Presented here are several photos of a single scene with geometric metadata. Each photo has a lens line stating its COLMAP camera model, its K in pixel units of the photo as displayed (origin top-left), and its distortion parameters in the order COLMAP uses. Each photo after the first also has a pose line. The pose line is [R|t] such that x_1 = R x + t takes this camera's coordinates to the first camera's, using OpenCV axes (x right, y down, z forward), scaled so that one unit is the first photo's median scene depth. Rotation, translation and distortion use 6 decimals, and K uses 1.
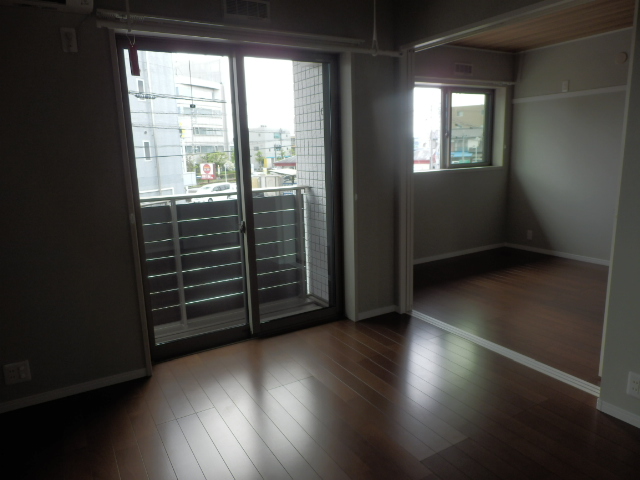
lens RADIAL K [[451.0, 0, 323.3], [0, 451.0, 238.4], [0, 0, 1]] dist [-0.002072, 0.010669]
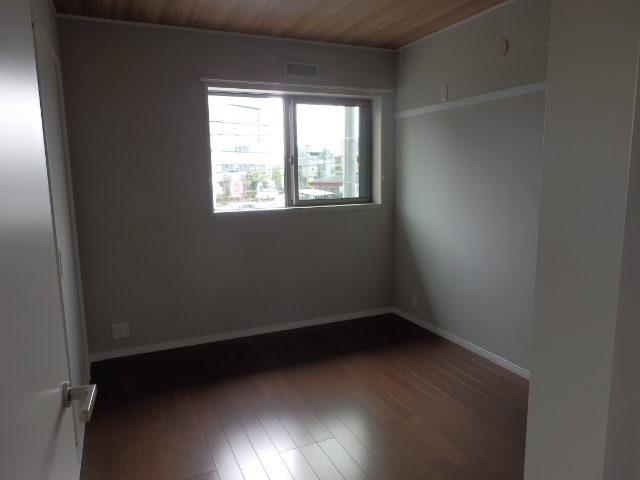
lens RADIAL K [[451.0, 0, 317.4], [0, 451.0, 240.8], [0, 0, 1]] dist [-0.002072, 0.010669]
pose [[0.993256, 0.030449, -0.111868, 0.382273], [-0.034504, 0.998809, -0.034495, -0.072941], [0.110684, 0.038123, 0.993124, 0.270598]]
